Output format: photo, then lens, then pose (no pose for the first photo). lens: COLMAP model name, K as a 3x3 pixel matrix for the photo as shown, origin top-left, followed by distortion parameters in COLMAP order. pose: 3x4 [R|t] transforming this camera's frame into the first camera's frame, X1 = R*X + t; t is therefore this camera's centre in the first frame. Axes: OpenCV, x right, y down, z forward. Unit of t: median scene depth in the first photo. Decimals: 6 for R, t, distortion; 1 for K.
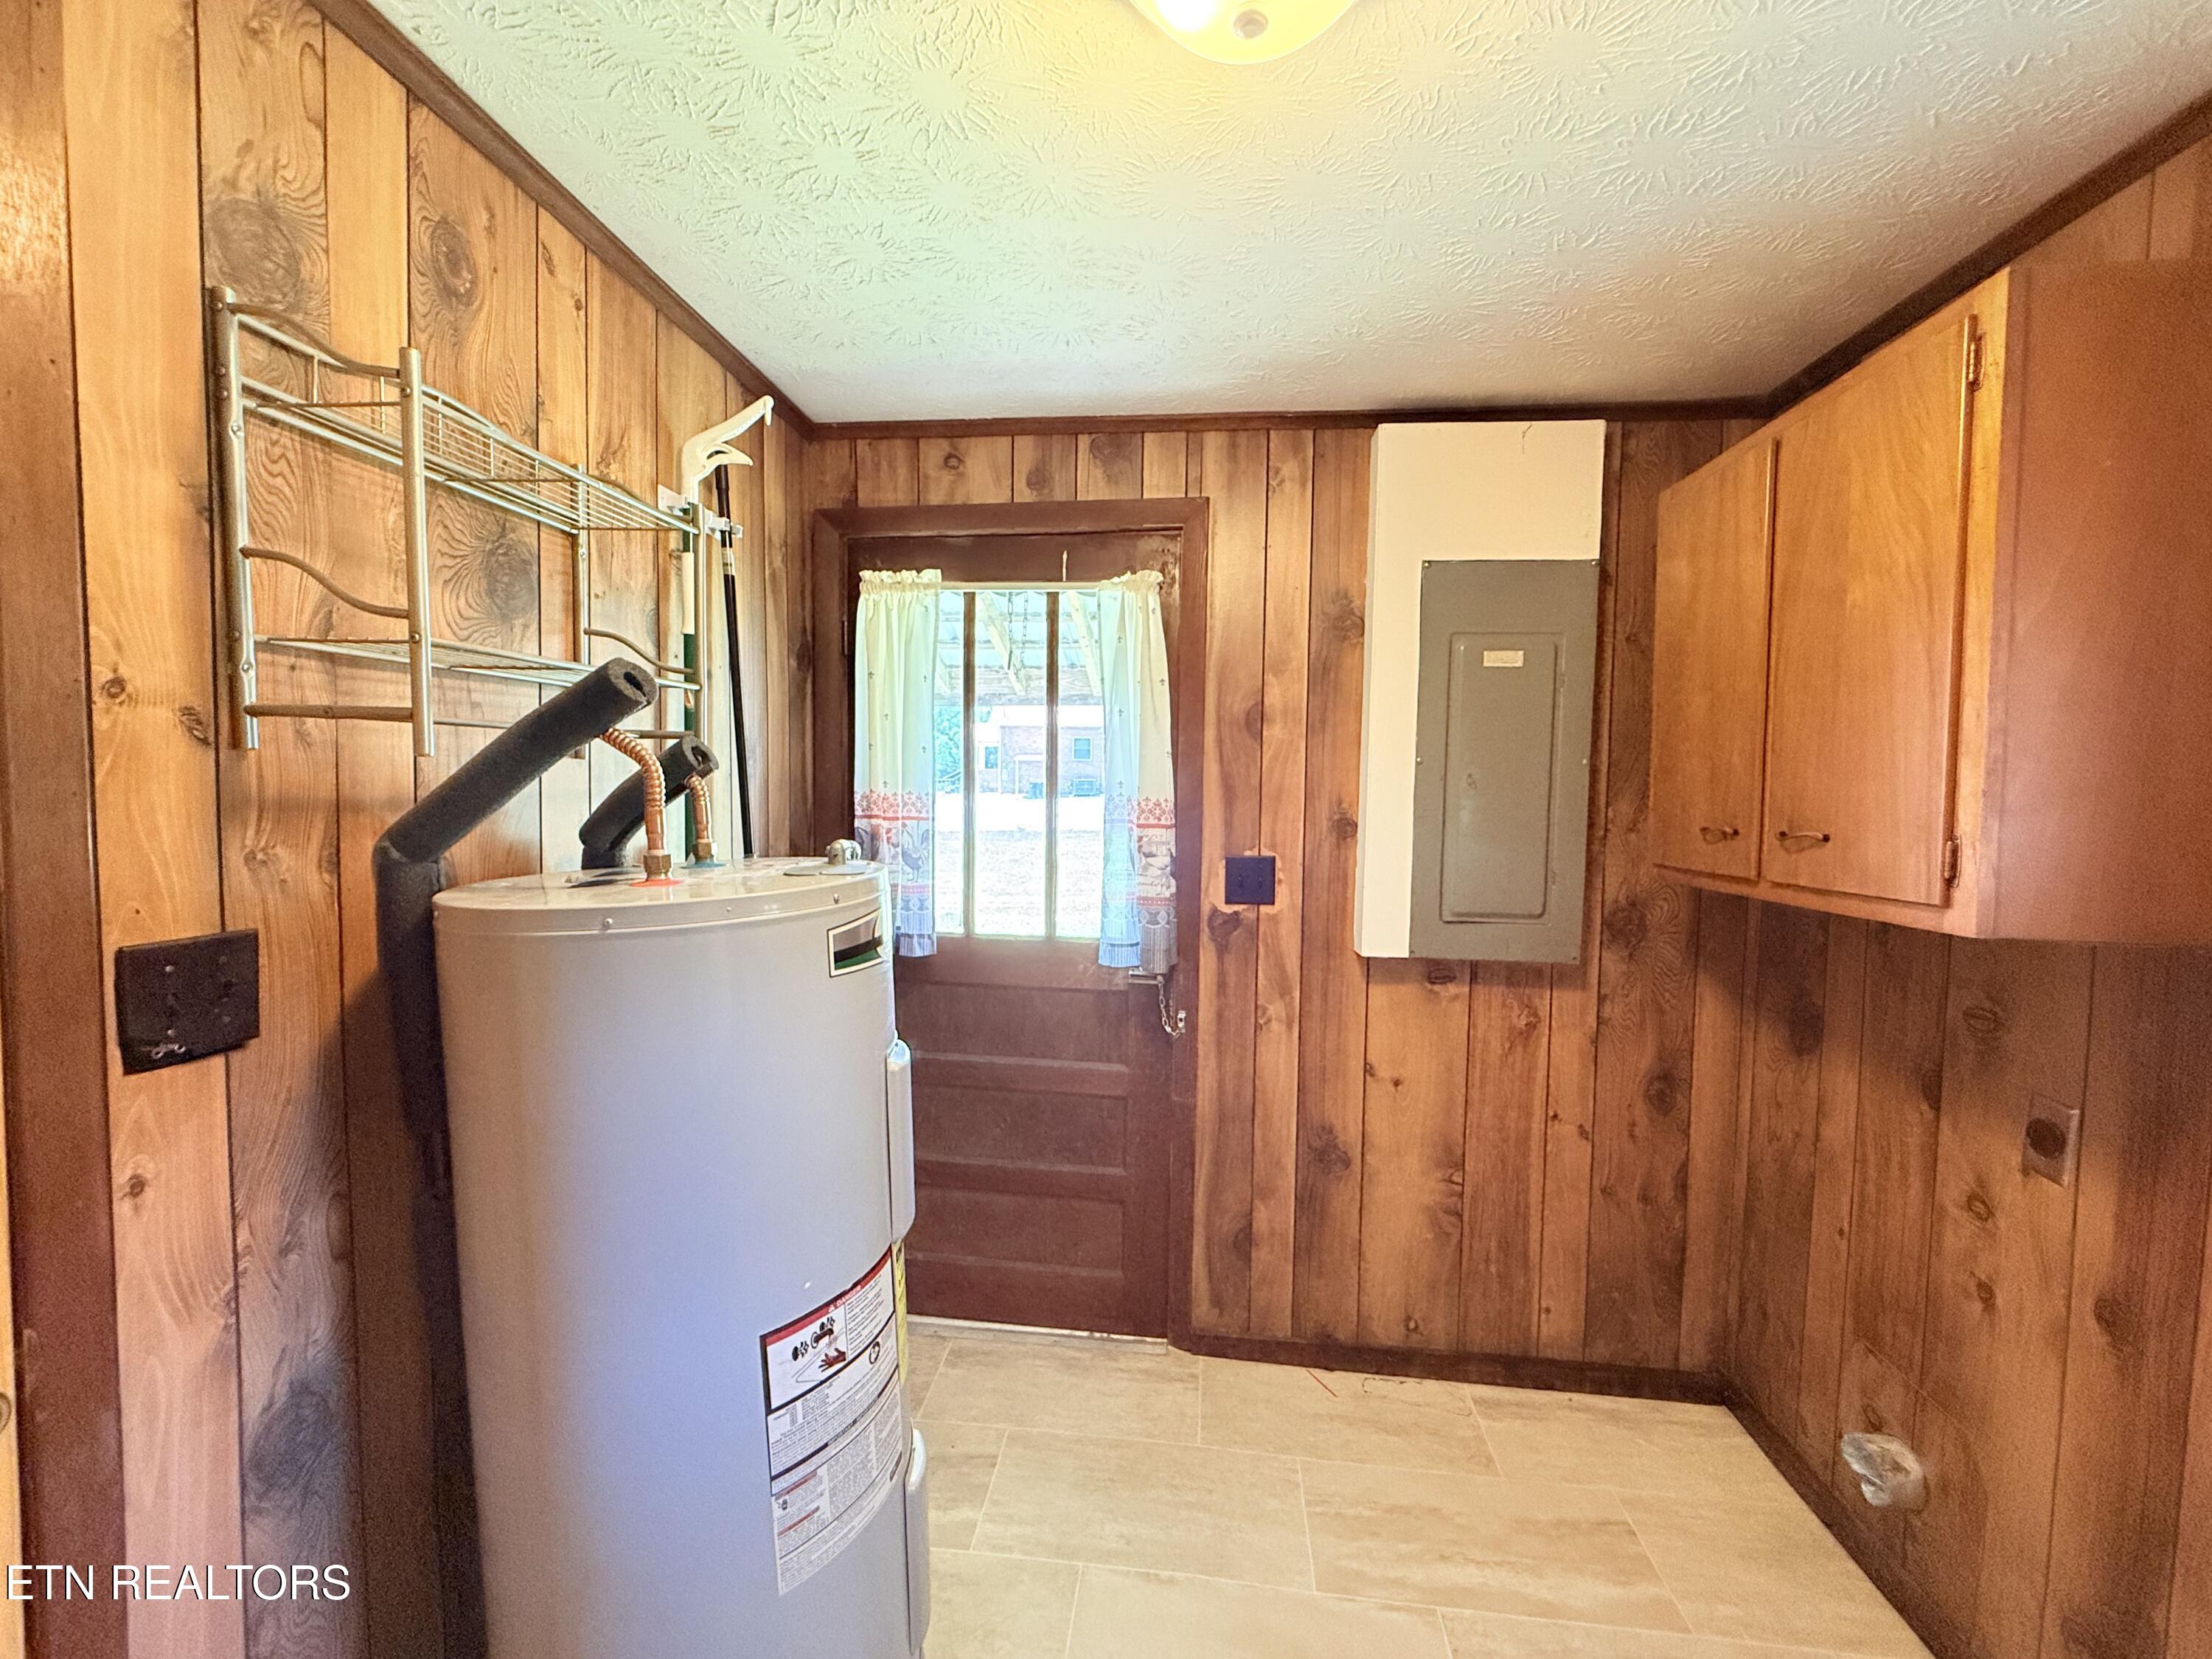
lens RADIAL K [[879.9, 0, 1099.8], [0, 879.9, 828.1], [0, 0, 1]] dist [0.001120, -0.000807]
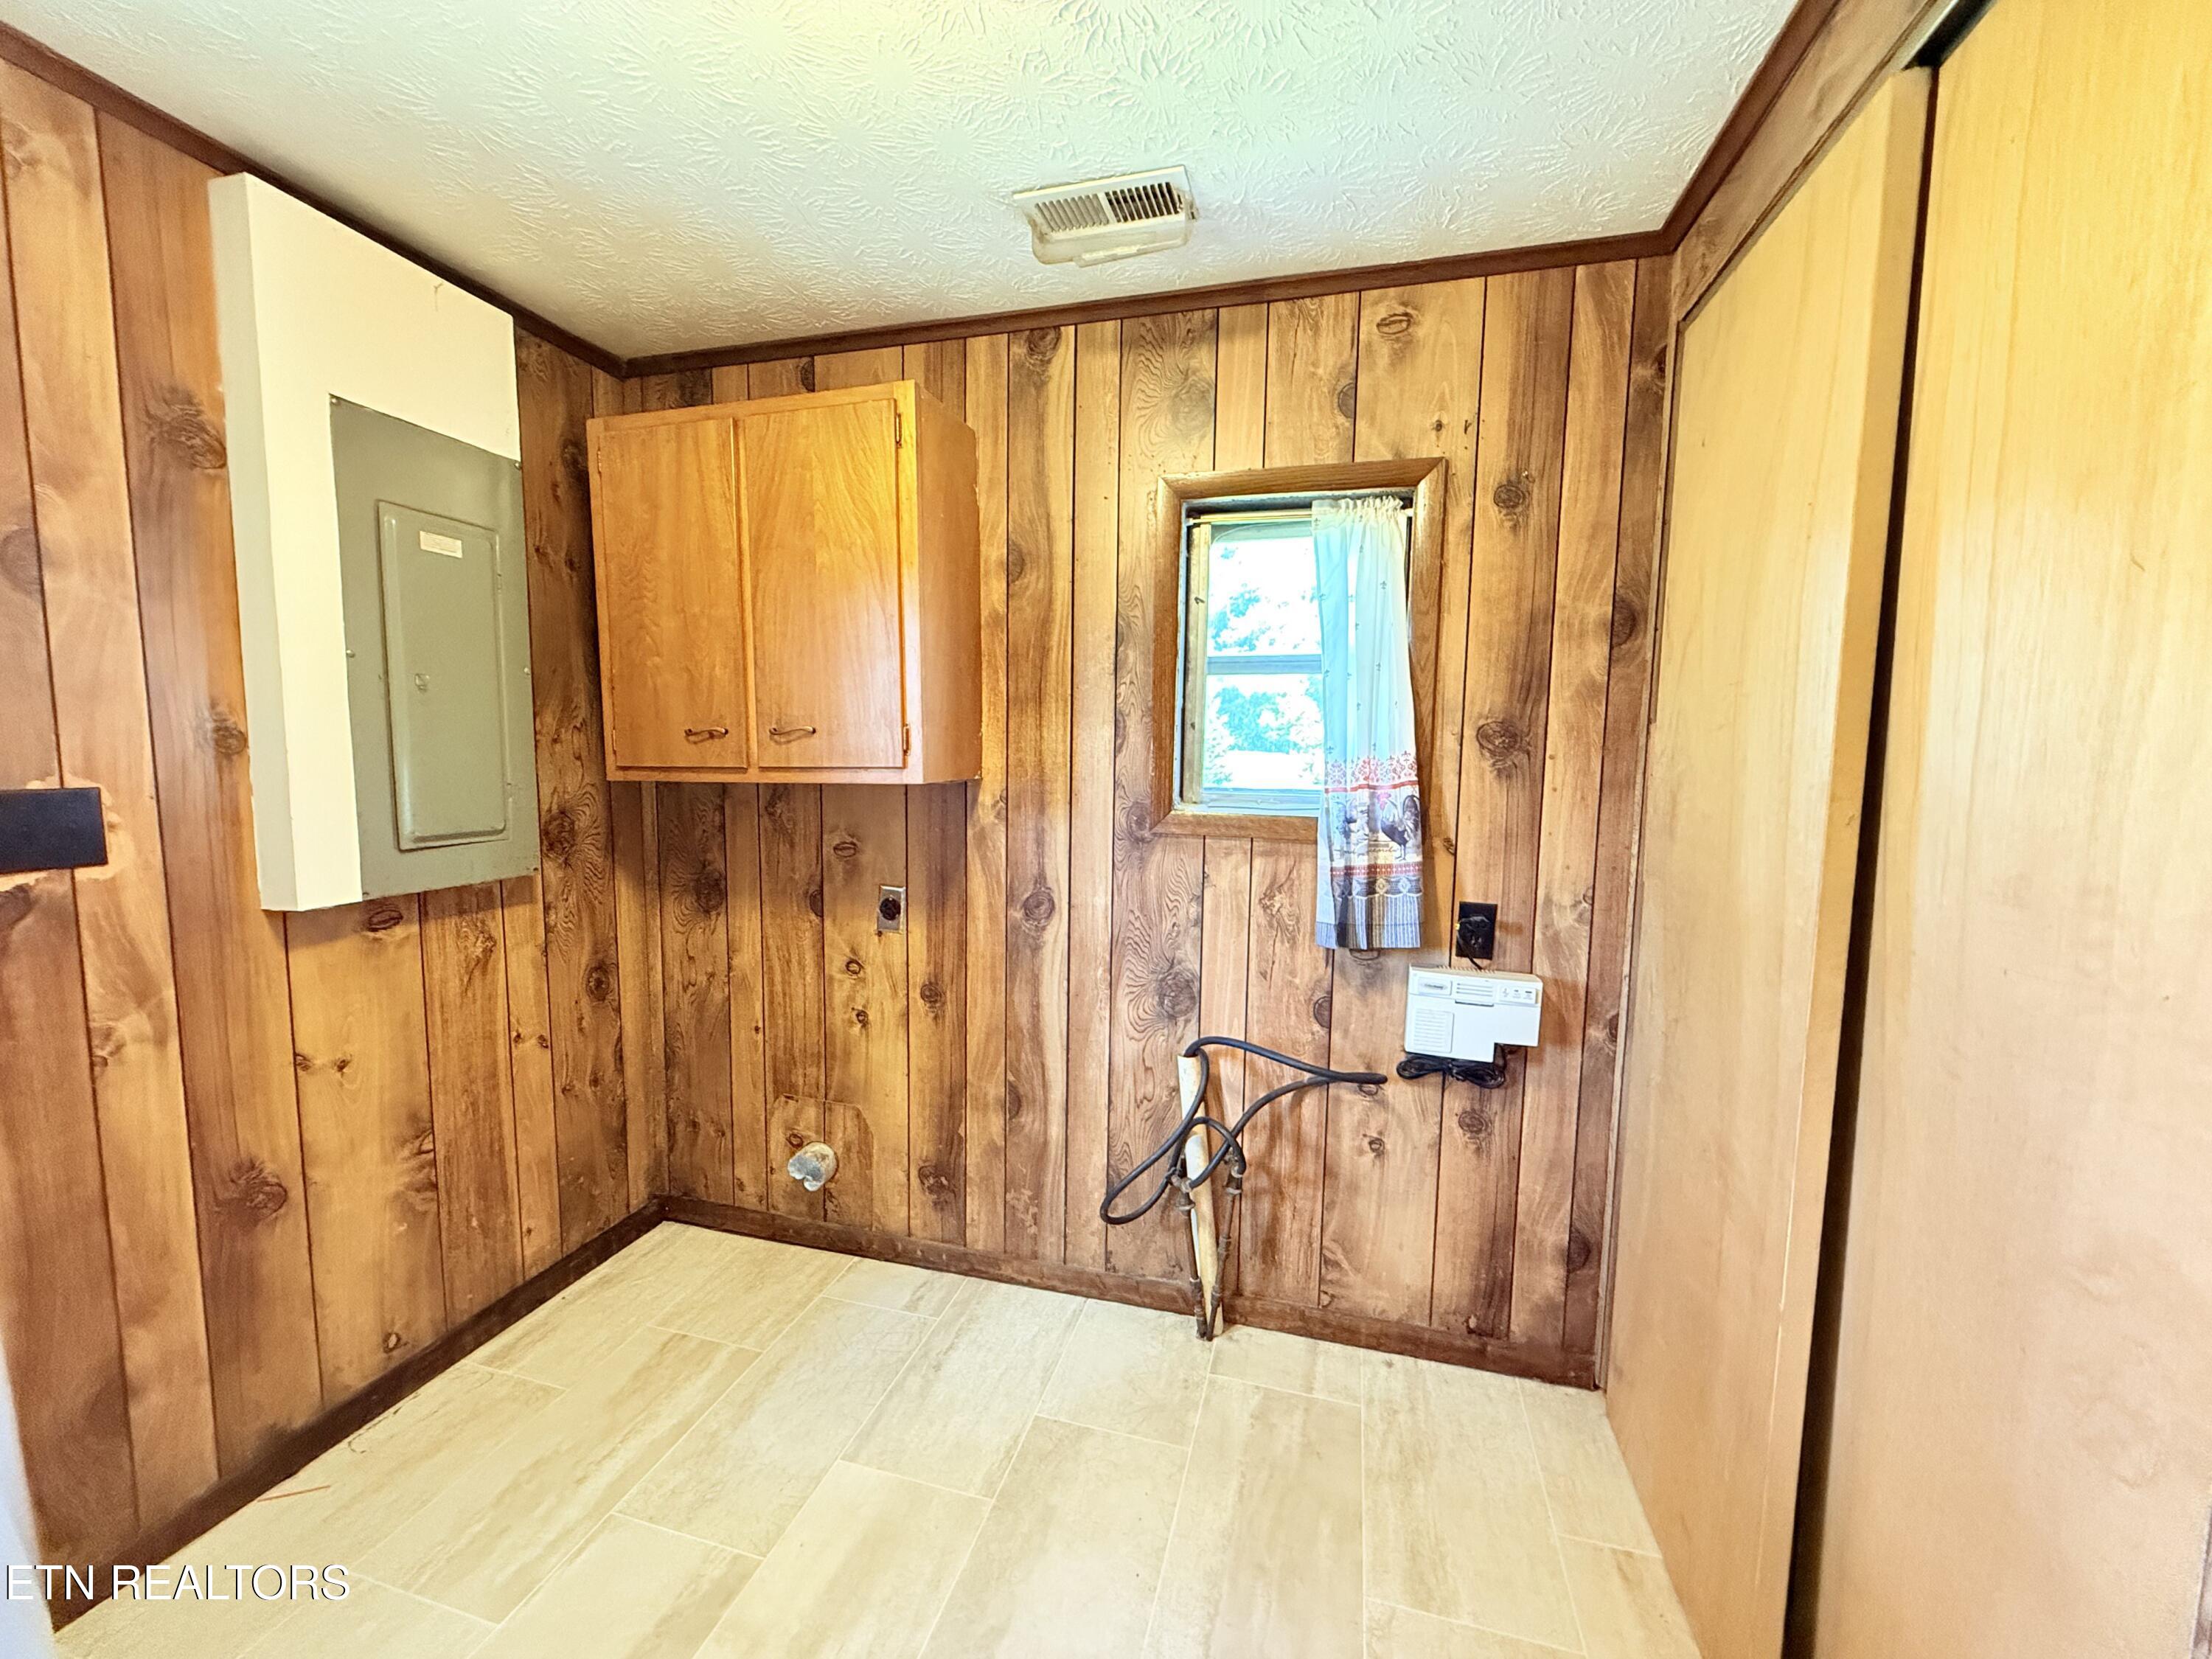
lens RADIAL K [[879.9, 0, 1099.8], [0, 879.9, 828.1], [0, 0, 1]] dist [0.001120, -0.000807]
pose [[0.156710, -0.102235, 0.982339, -0.324755], [0.042799, 0.994397, 0.096662, 0.032028], [-0.986717, 0.026895, 0.160207, 0.206153]]
